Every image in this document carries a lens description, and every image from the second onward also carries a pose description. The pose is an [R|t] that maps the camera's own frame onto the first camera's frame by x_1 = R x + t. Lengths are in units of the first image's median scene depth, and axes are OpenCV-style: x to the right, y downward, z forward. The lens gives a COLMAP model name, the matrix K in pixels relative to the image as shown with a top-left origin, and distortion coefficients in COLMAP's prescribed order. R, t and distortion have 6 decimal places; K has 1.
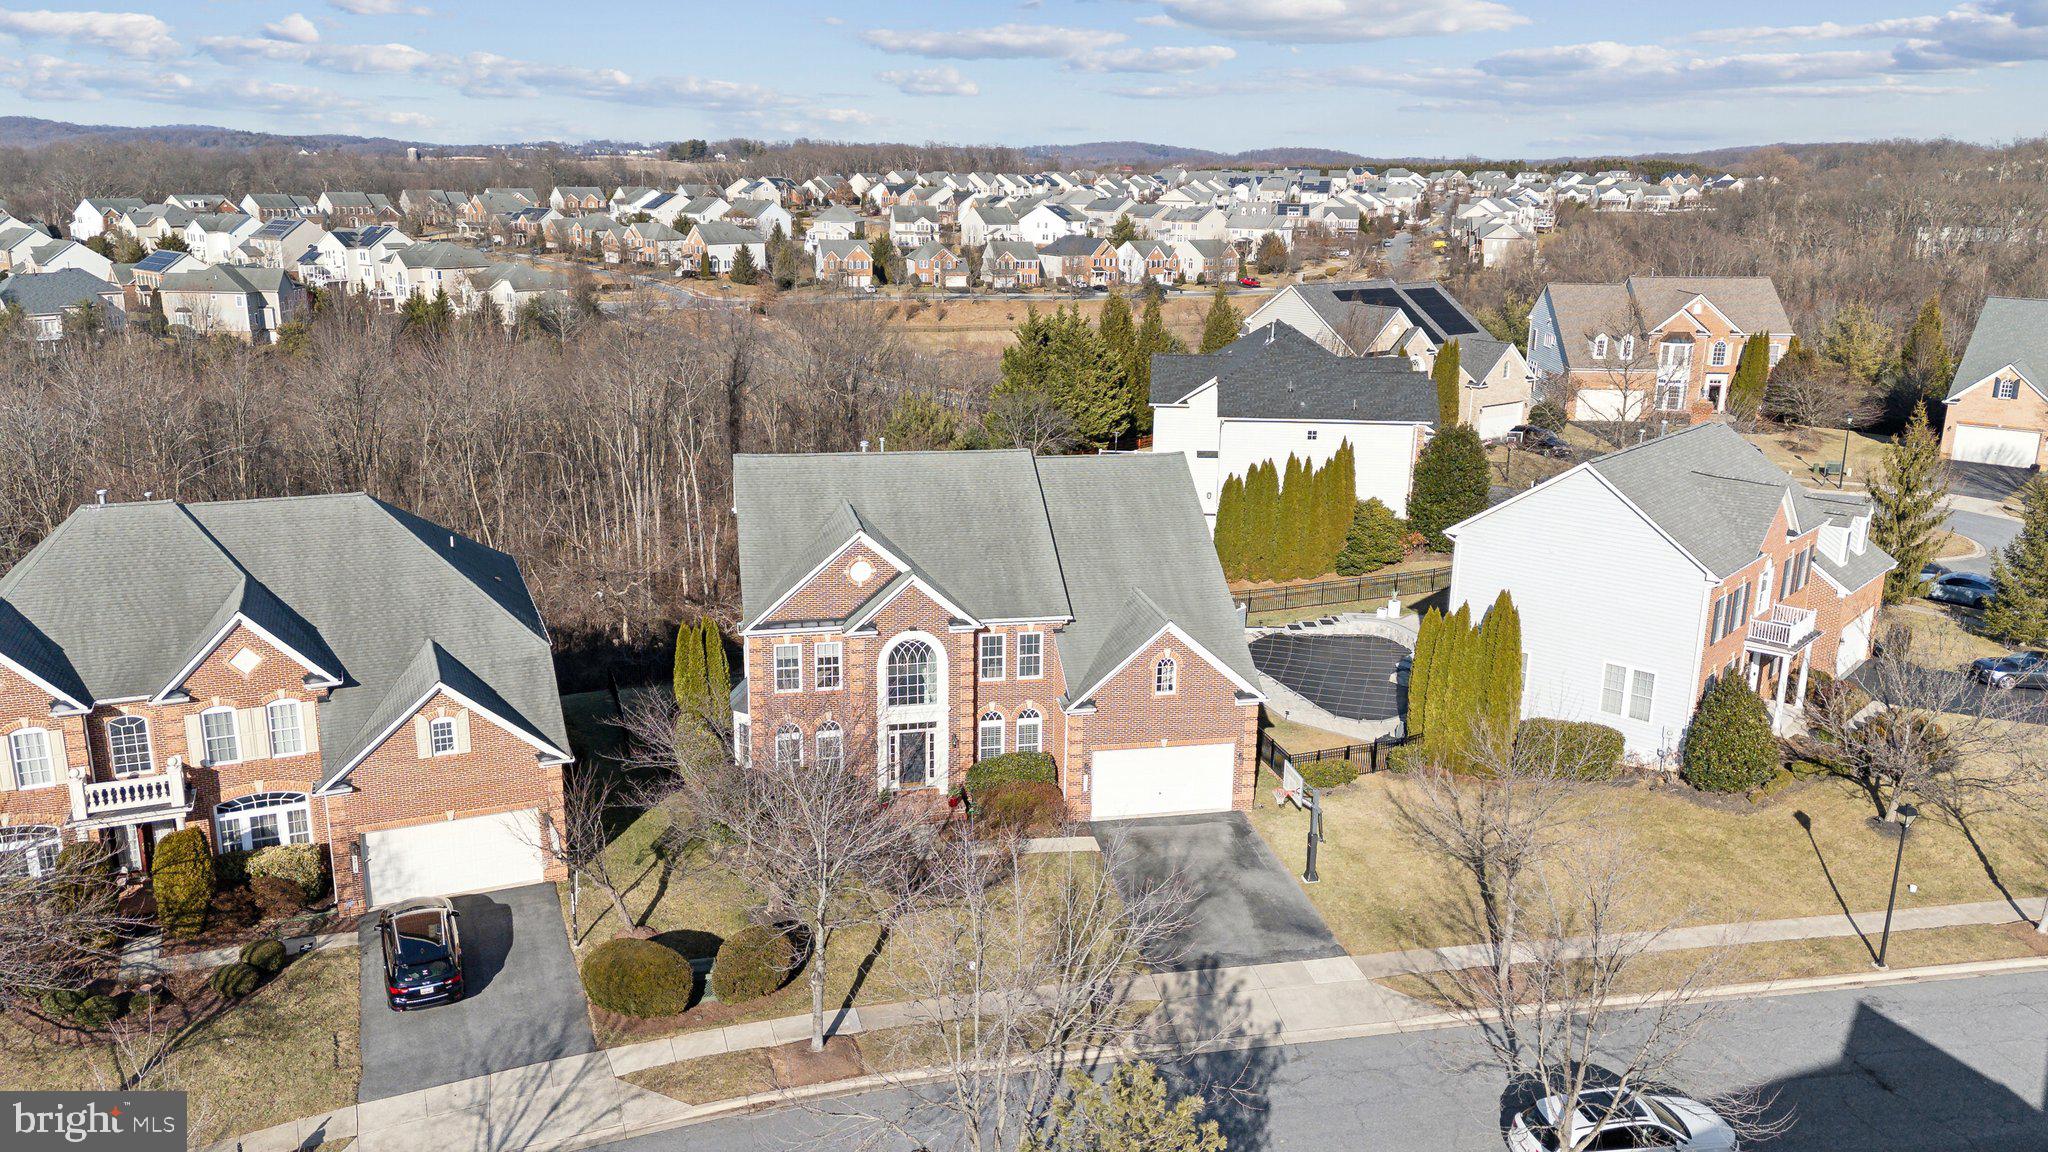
lens RADIAL K [[1529.3, 0, 1024.0], [0, 1529.3, 576.0], [0, 0, 1]] dist [0.098035, -0.102478]
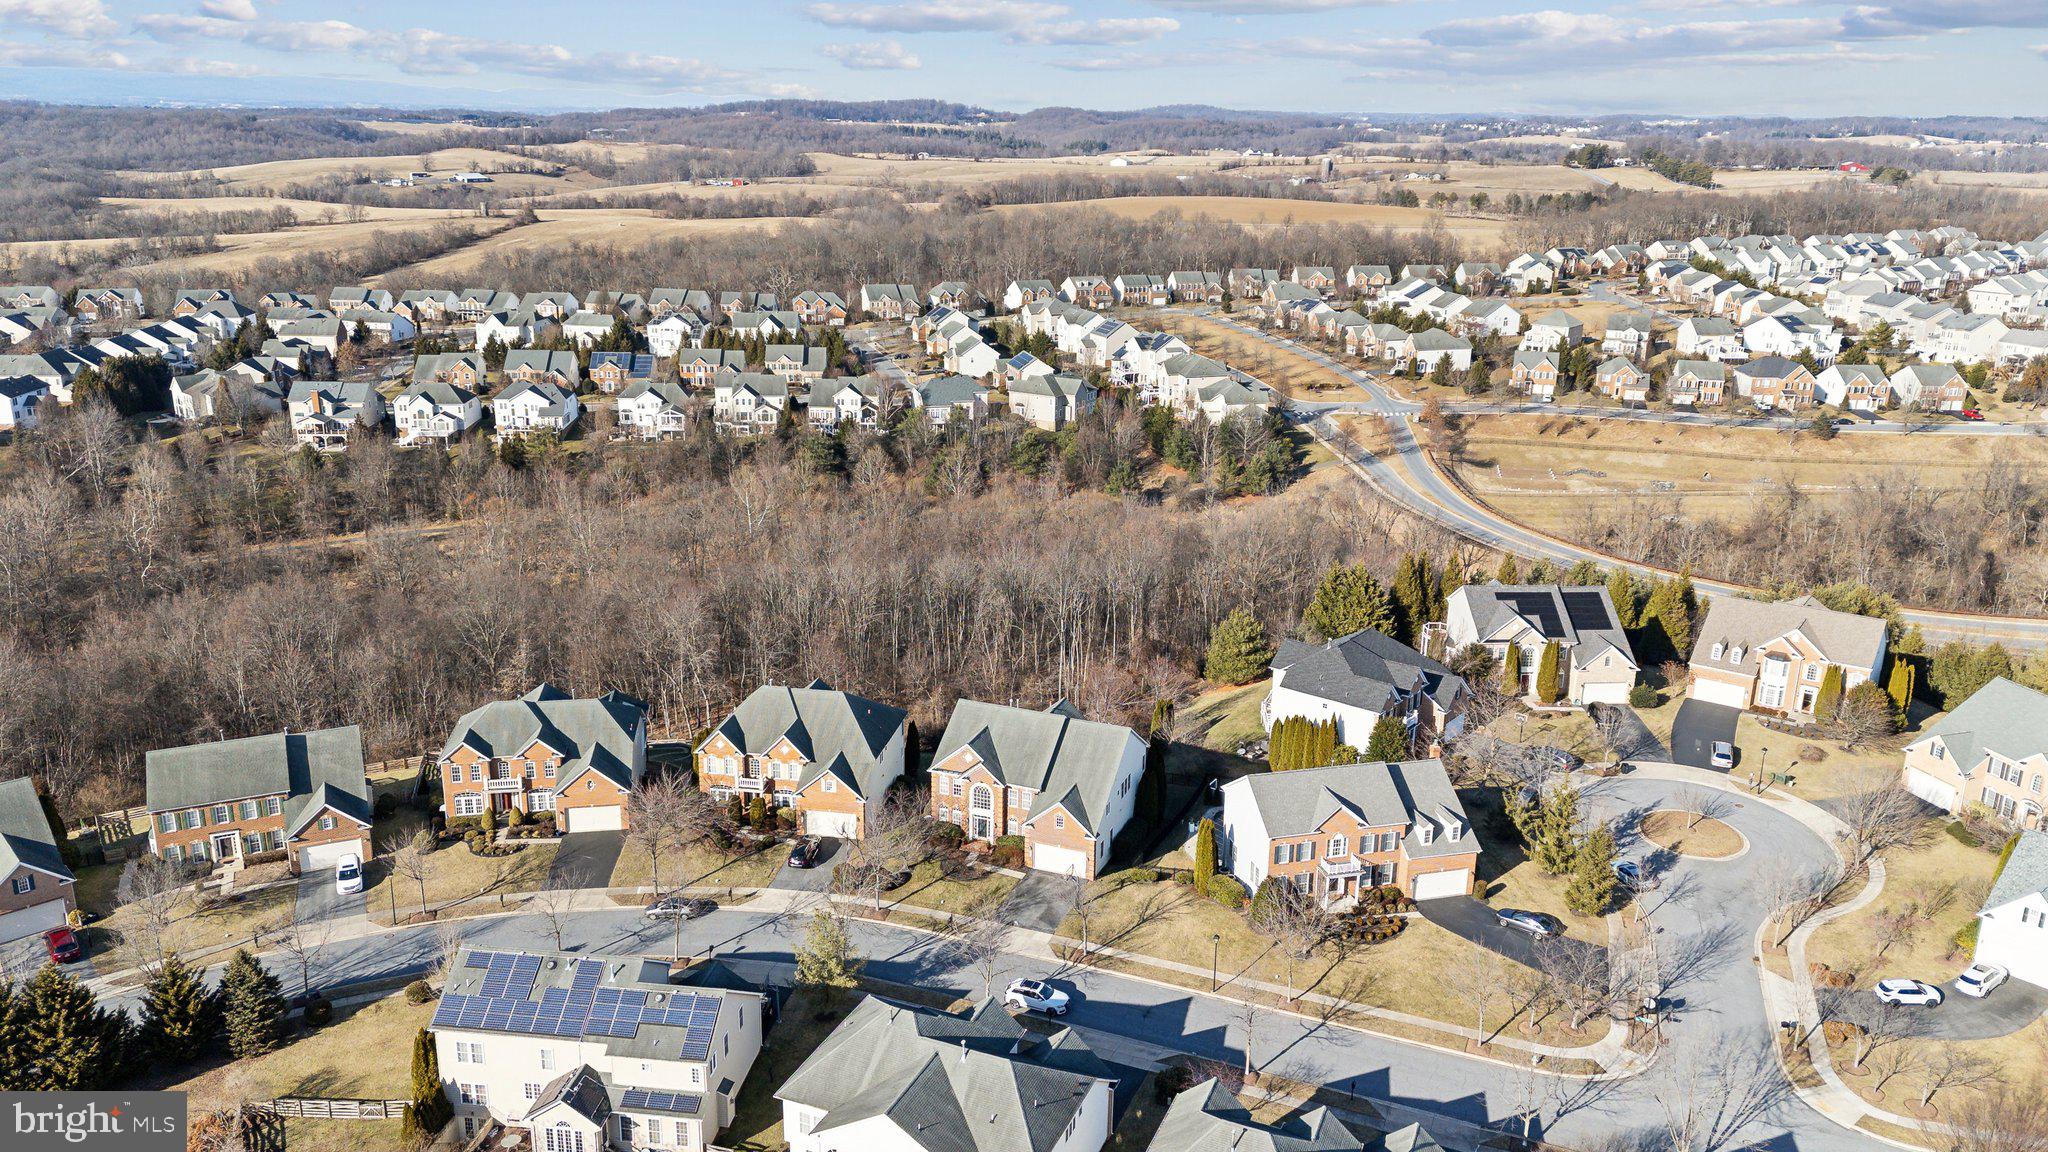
lens RADIAL K [[1510.6, 0, 1024.0], [0, 1510.6, 576.0], [0, 0, 1]] dist [0.090991, -0.095454]
pose [[0.836062, 0.158238, -0.525320, 0.860063], [-0.144191, 0.987218, 0.067889, -0.333384], [0.529348, 0.018987, 0.848192, -0.804802]]
